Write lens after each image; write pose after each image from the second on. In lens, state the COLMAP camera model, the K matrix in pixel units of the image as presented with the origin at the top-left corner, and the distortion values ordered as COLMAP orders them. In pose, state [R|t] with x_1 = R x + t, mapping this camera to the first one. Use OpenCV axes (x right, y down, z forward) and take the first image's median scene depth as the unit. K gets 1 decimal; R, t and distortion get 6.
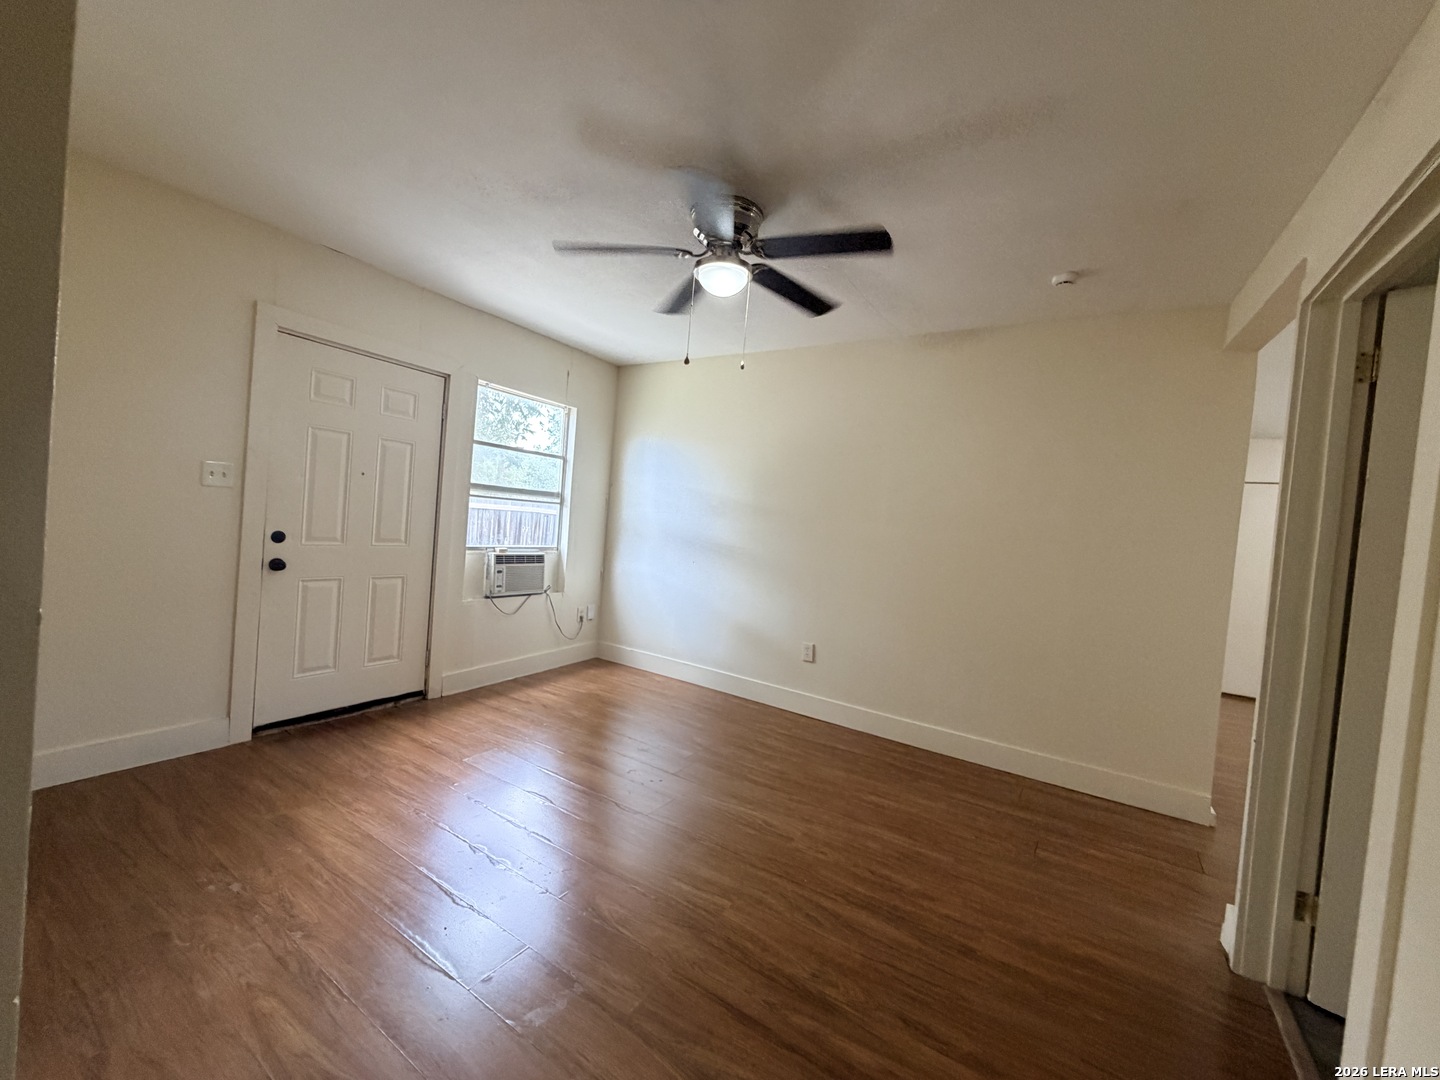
lens RADIAL K [[575.2, 0, 710.6], [0, 575.2, 539.9], [0, 0, 1]] dist [-0.000929, 0.000879]
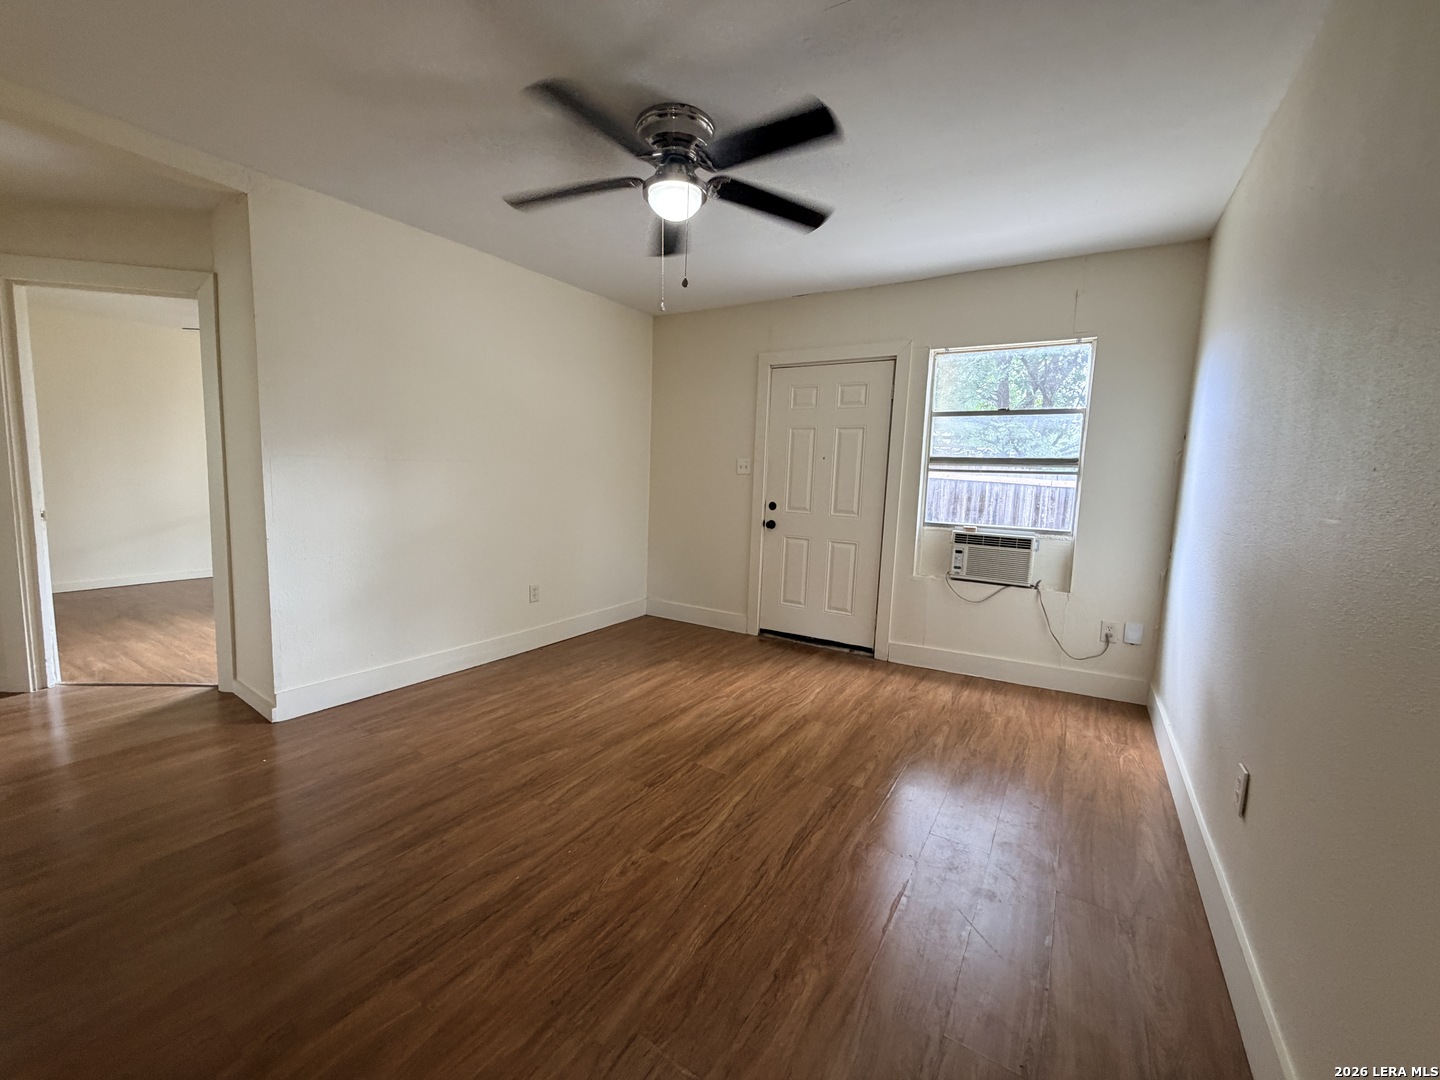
lens RADIAL K [[575.2, 0, 720.3], [0, 575.2, 538.2], [0, 0, 1]] dist [-0.000929, 0.000879]
pose [[0.026740, 0.030913, -0.999164, 0.572068], [-0.063201, 0.997574, 0.029173, 0.033795], [0.997643, 0.062368, 0.028628, 0.638869]]
